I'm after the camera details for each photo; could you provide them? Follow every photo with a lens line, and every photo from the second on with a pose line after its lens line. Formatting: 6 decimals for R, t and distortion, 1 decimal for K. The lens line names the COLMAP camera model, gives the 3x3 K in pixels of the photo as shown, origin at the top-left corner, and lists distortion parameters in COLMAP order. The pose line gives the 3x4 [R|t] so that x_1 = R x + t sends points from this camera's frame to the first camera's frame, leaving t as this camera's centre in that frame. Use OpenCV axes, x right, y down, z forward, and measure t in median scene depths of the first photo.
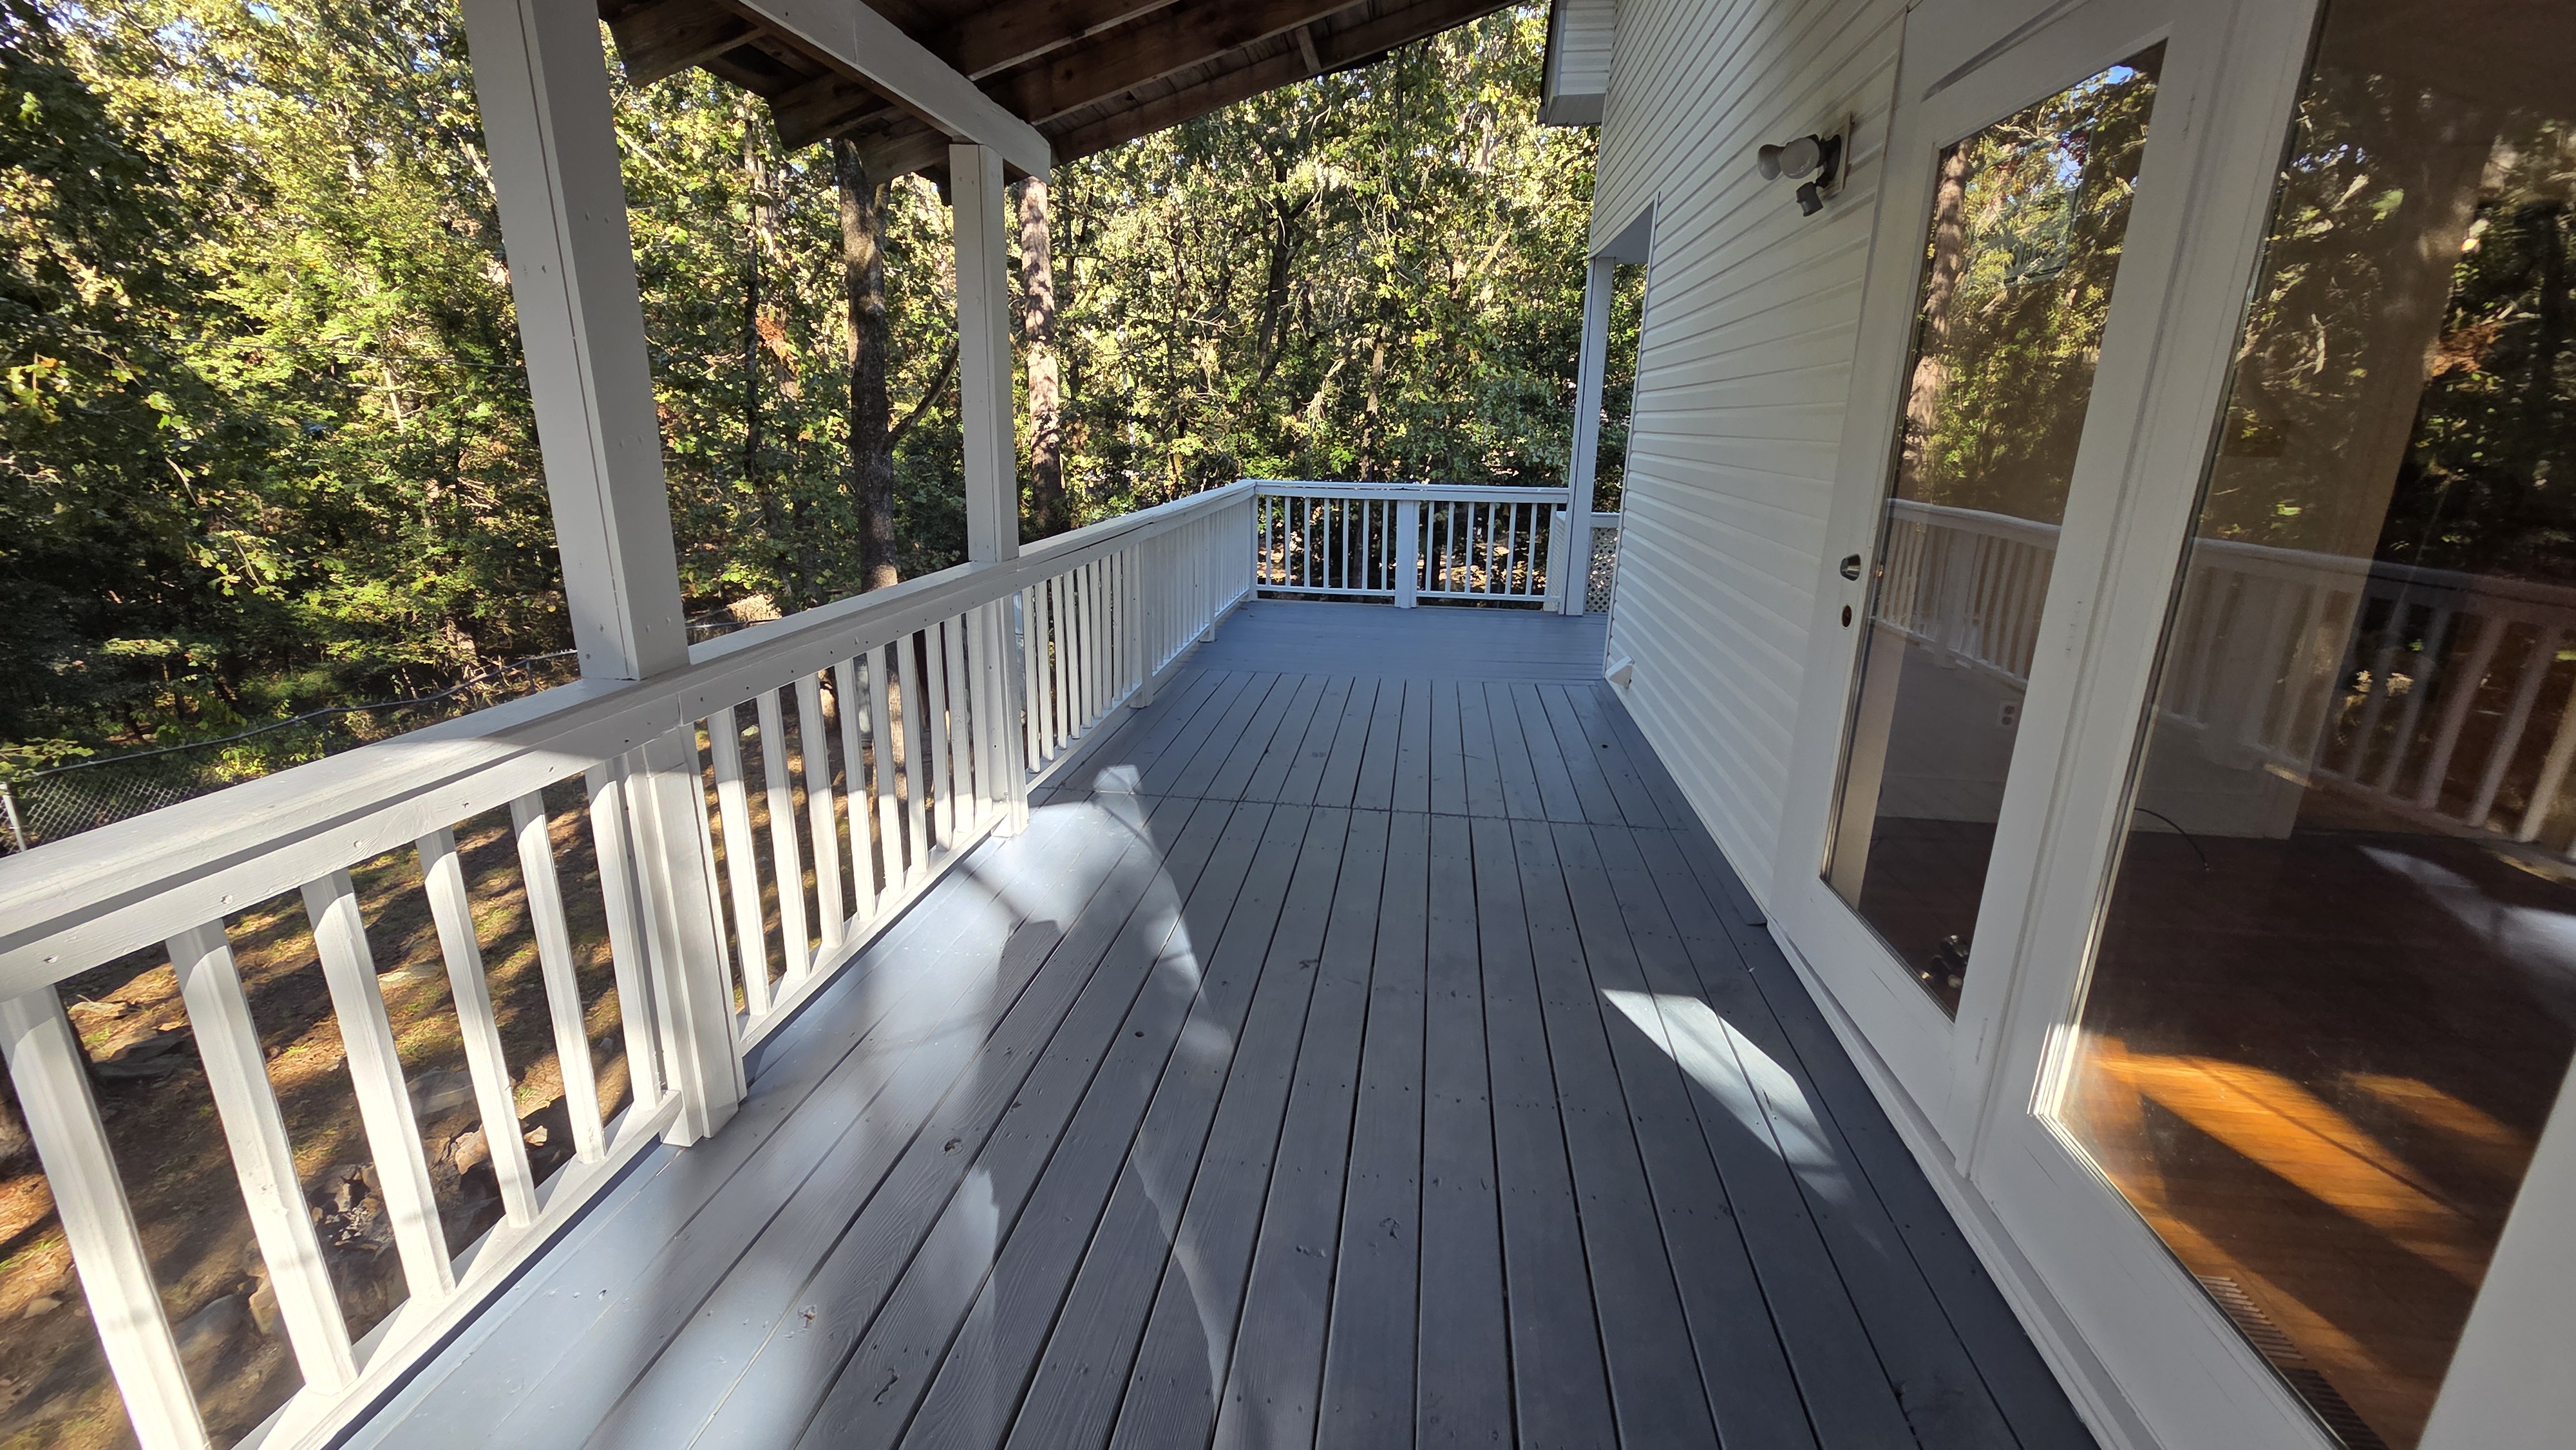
lens RADIAL K [[1056.4, 0, 1290.4], [0, 1056.4, 711.8], [0, 0, 1]] dist [0.000015, 0.000415]
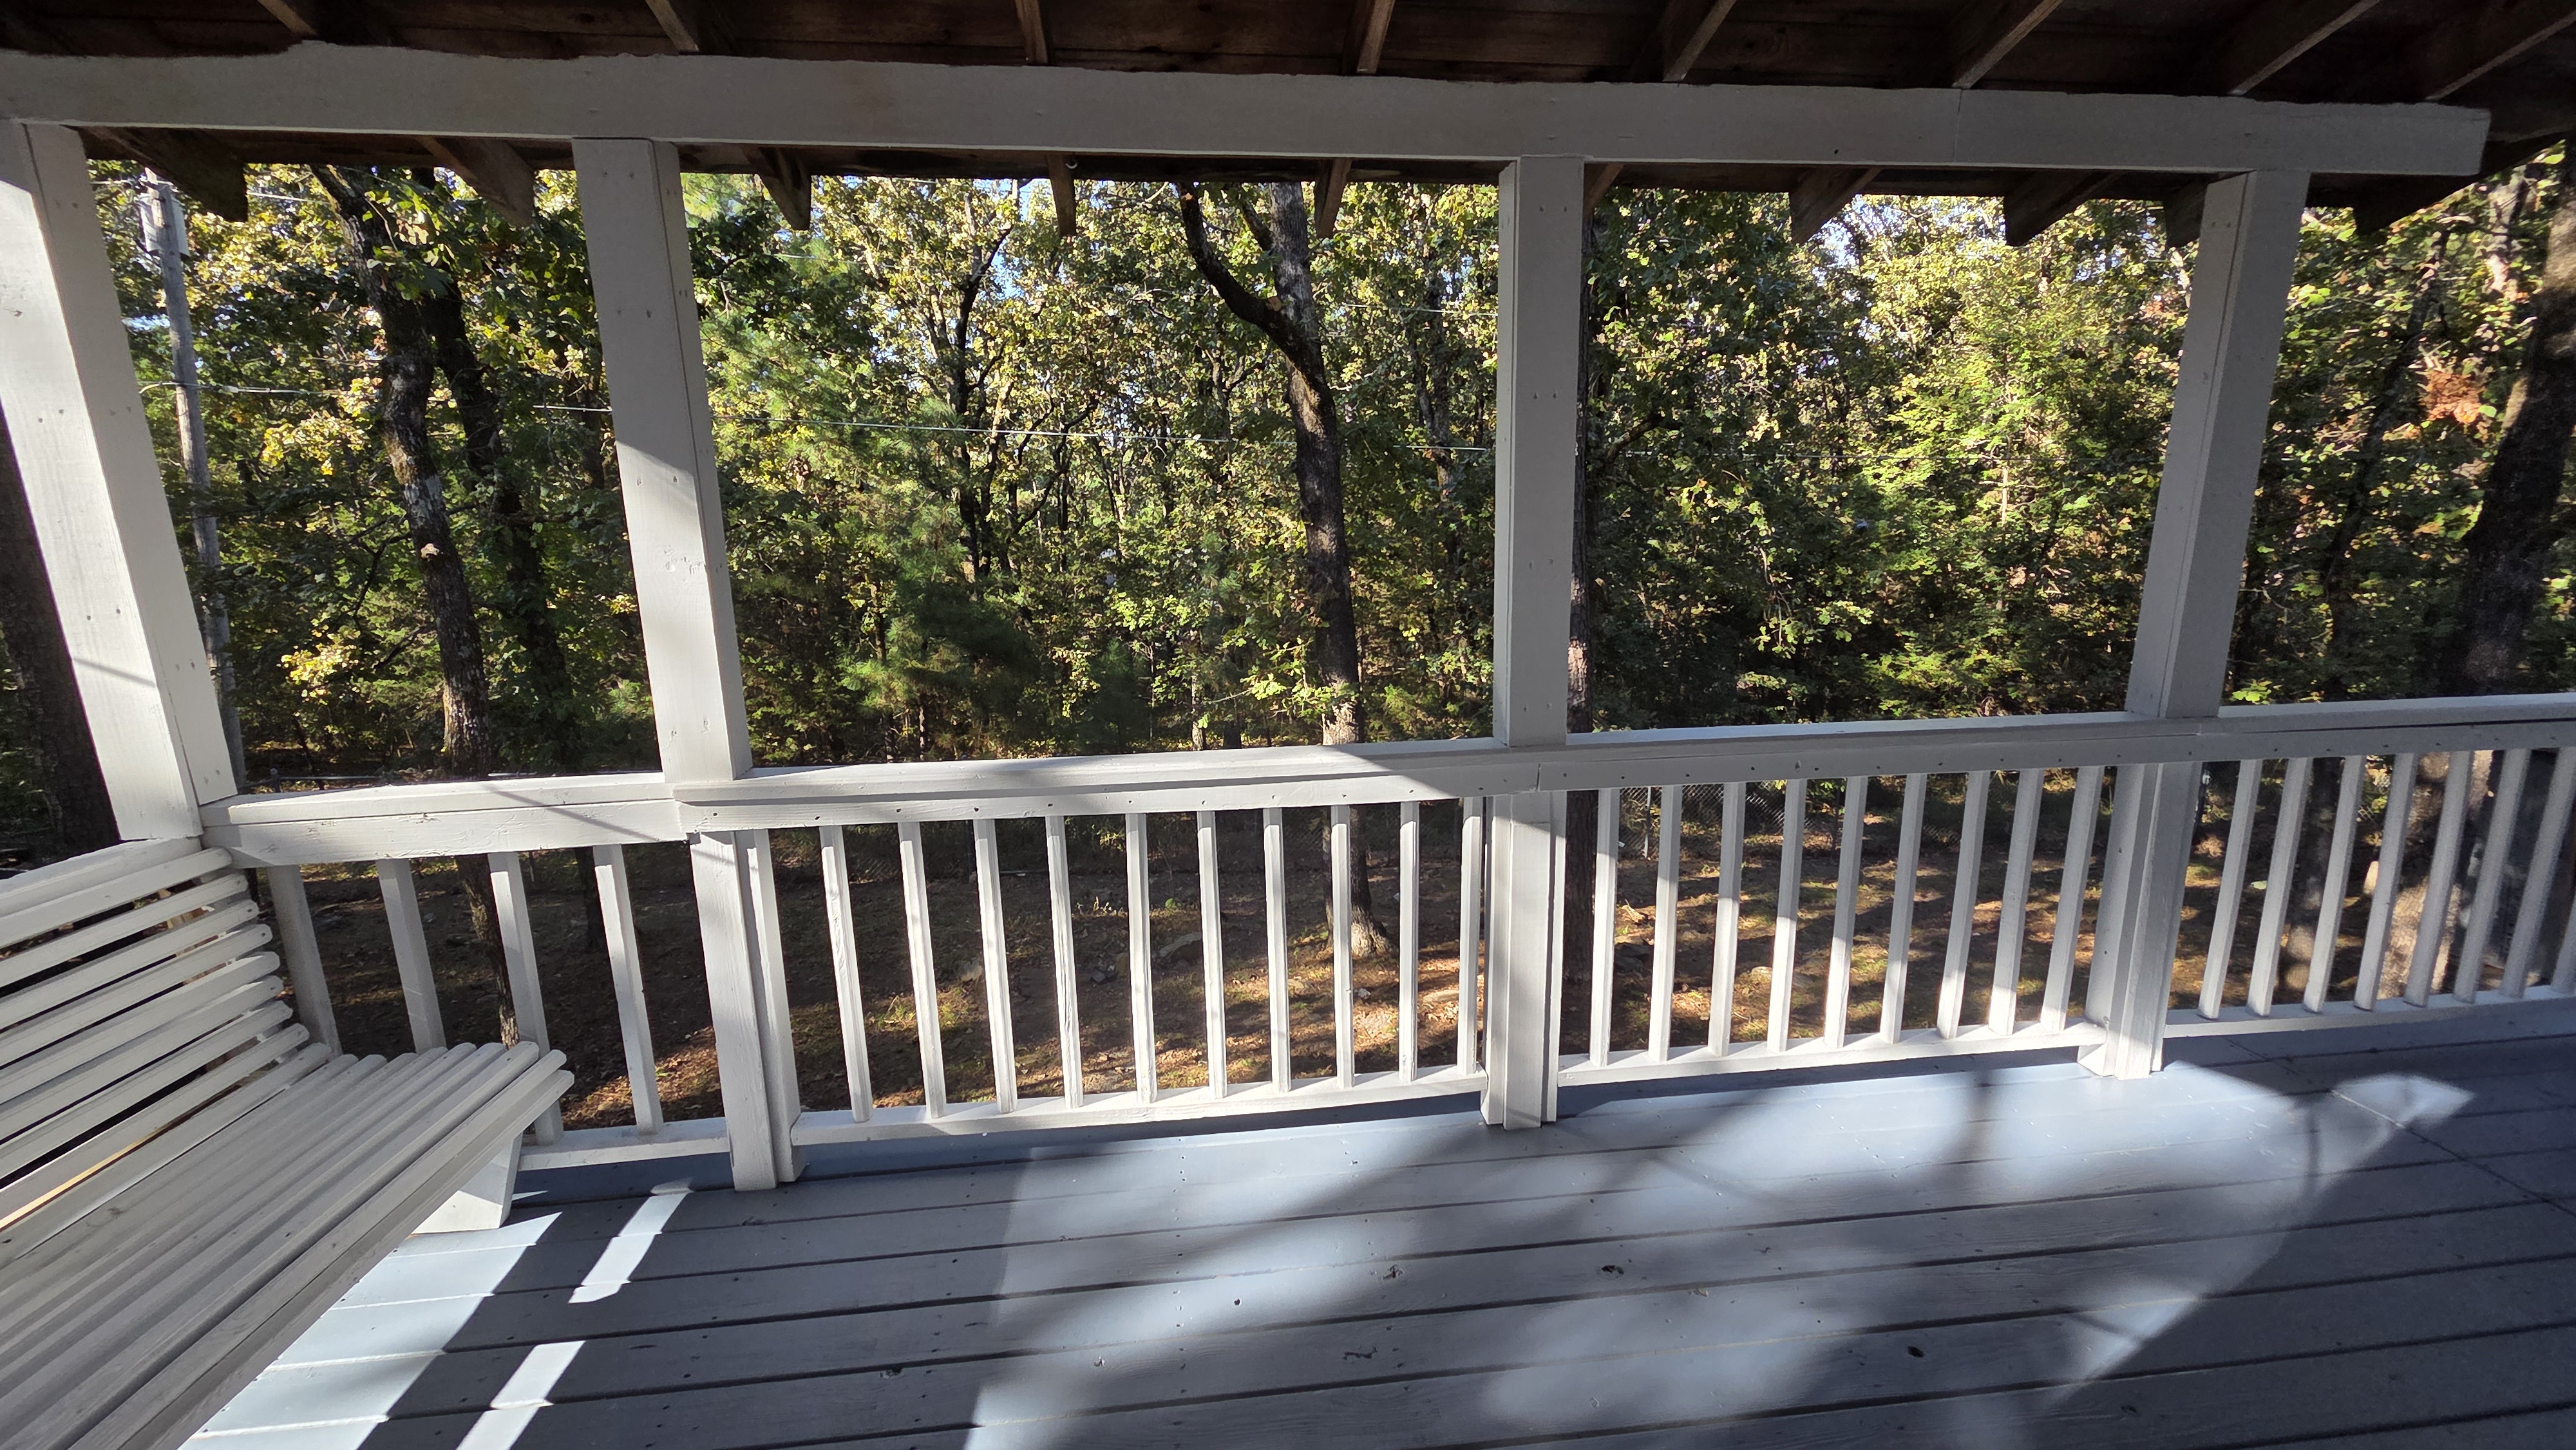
lens RADIAL K [[1056.4, 0, 1290.4], [0, 1056.4, 711.8], [0, 0, 1]] dist [0.000015, 0.000415]
pose [[0.249890, 0.165808, -0.953972, 0.058447], [-0.239890, 0.965115, 0.104907, -0.015891], [0.938087, 0.202633, 0.280949, 0.043768]]
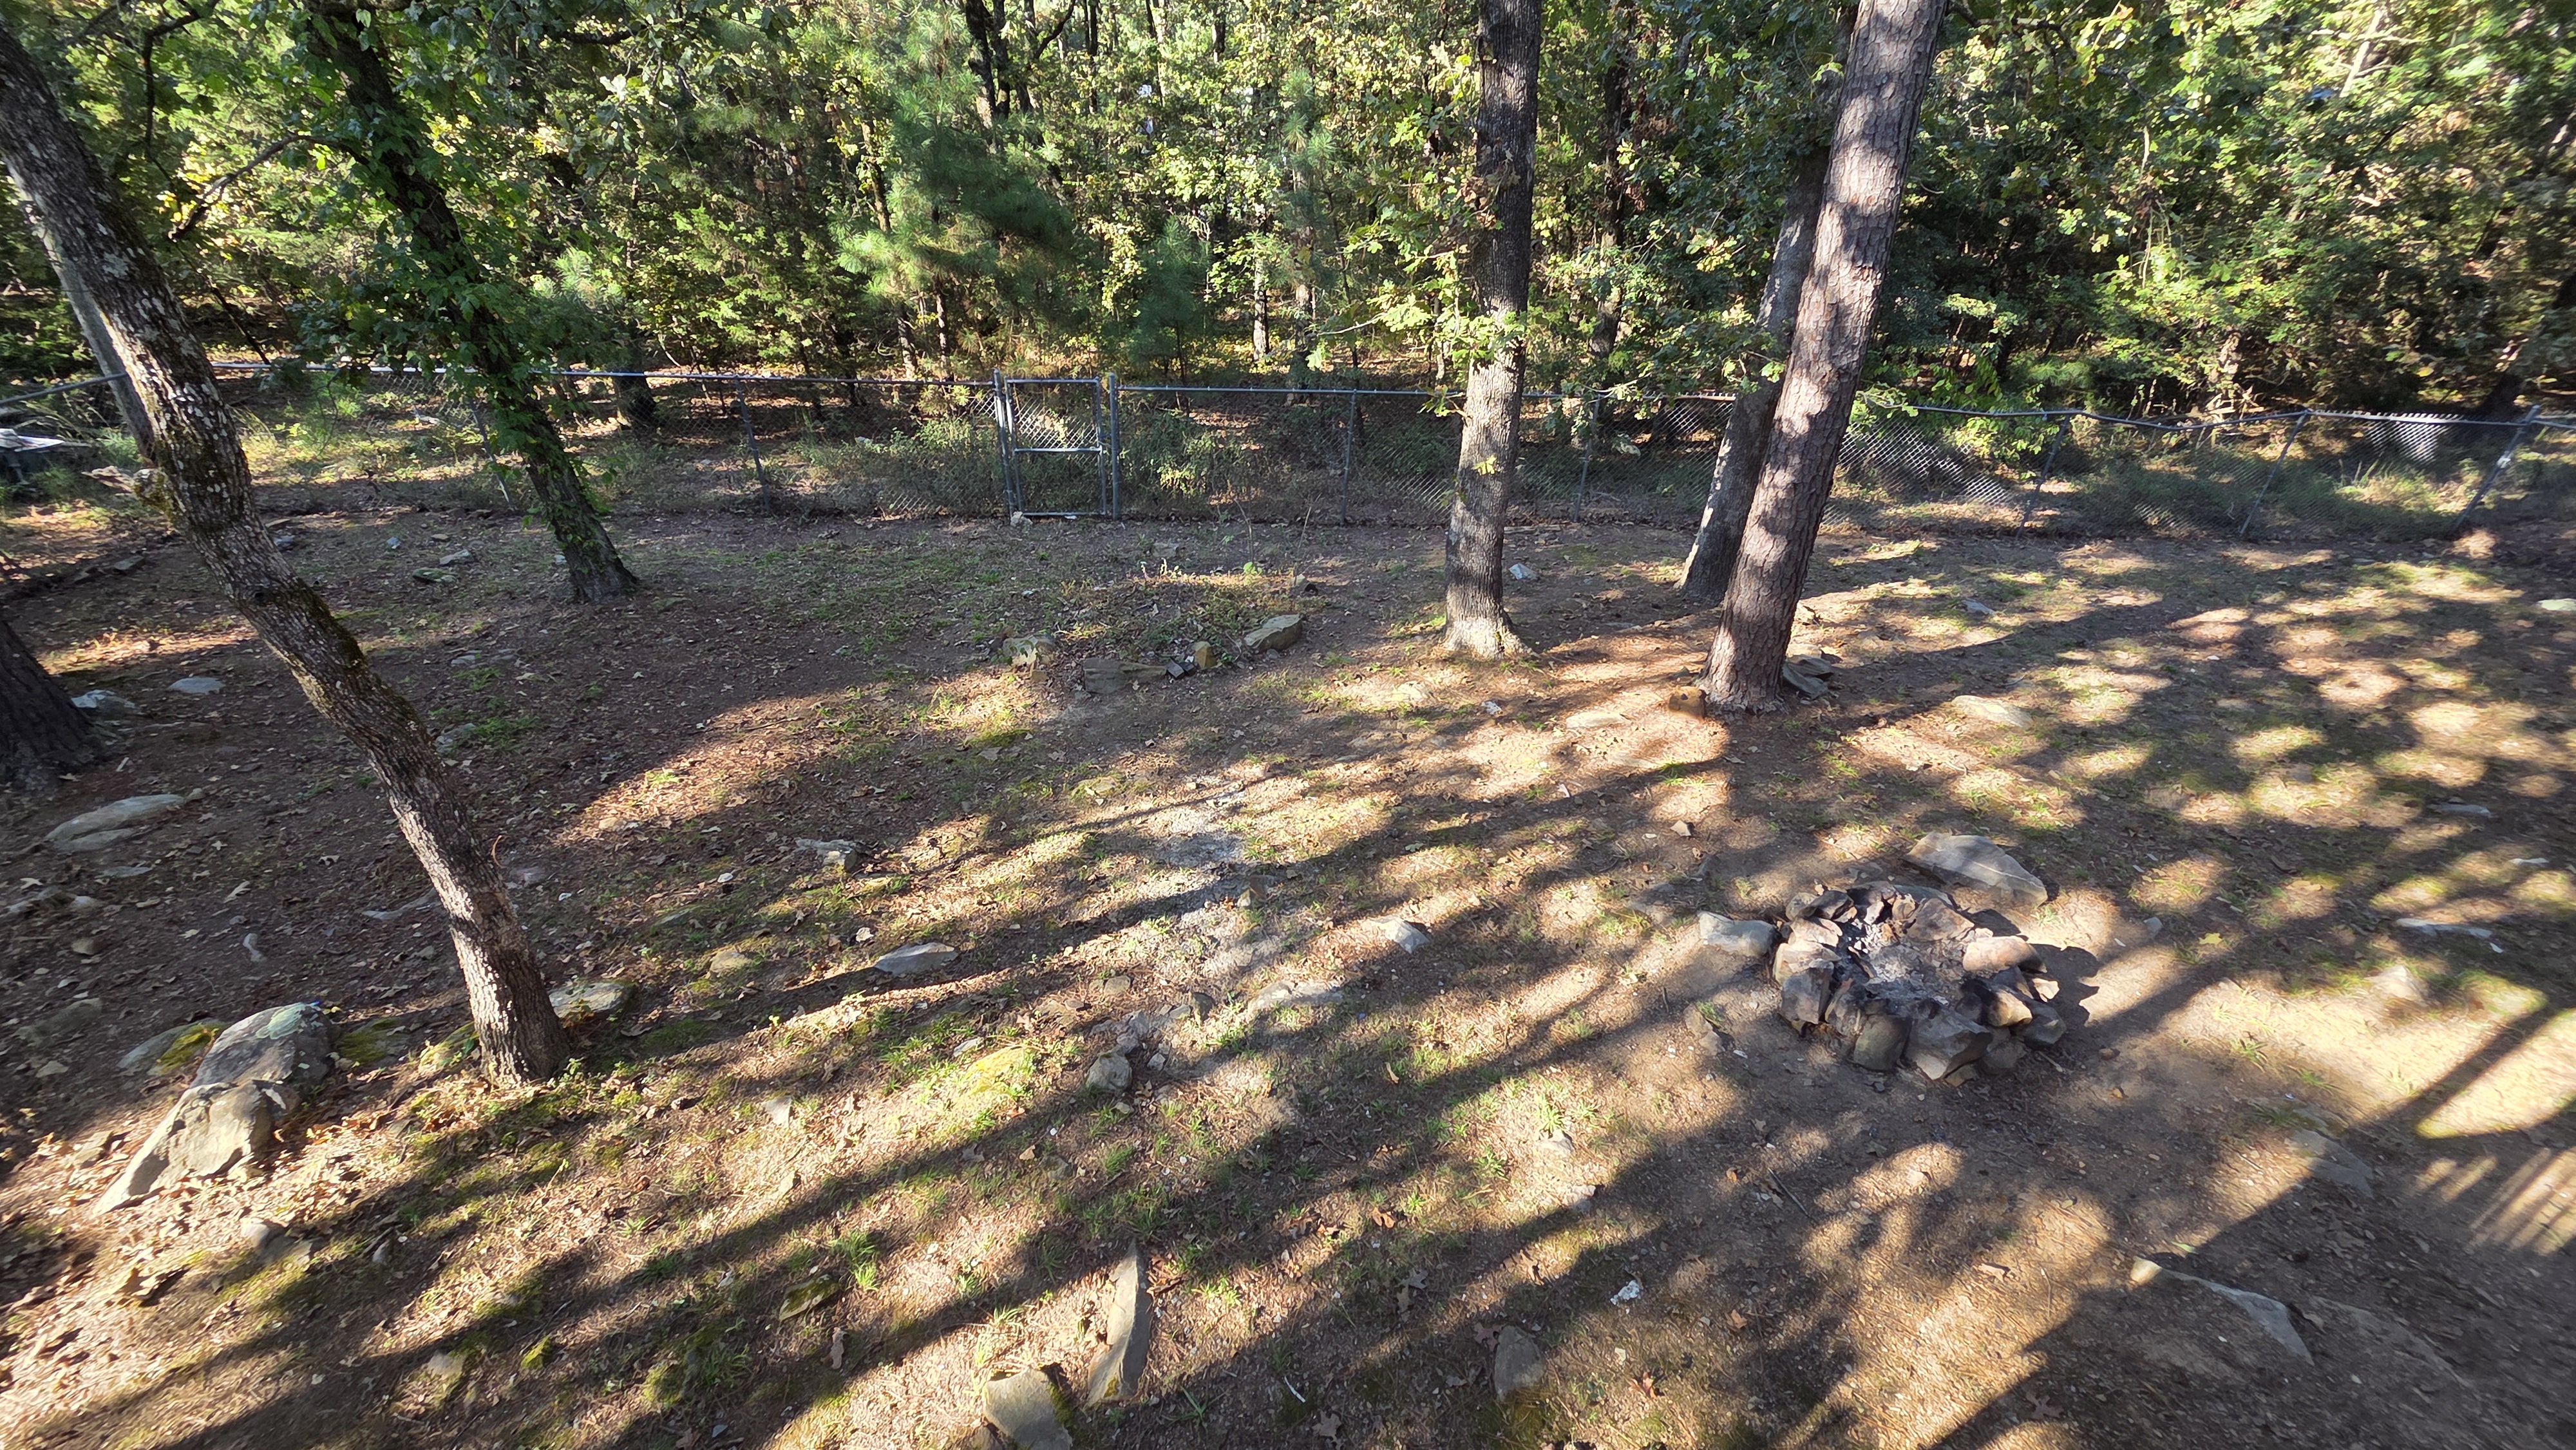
lens RADIAL K [[1056.4, 0, 1290.4], [0, 1056.4, 711.8], [0, 0, 1]] dist [0.000015, 0.000415]
pose [[0.210073, 0.518373, -0.828950, -0.086789], [-0.276548, 0.844749, 0.458170, -0.010826], [0.937758, 0.132995, 0.320814, 0.031391]]
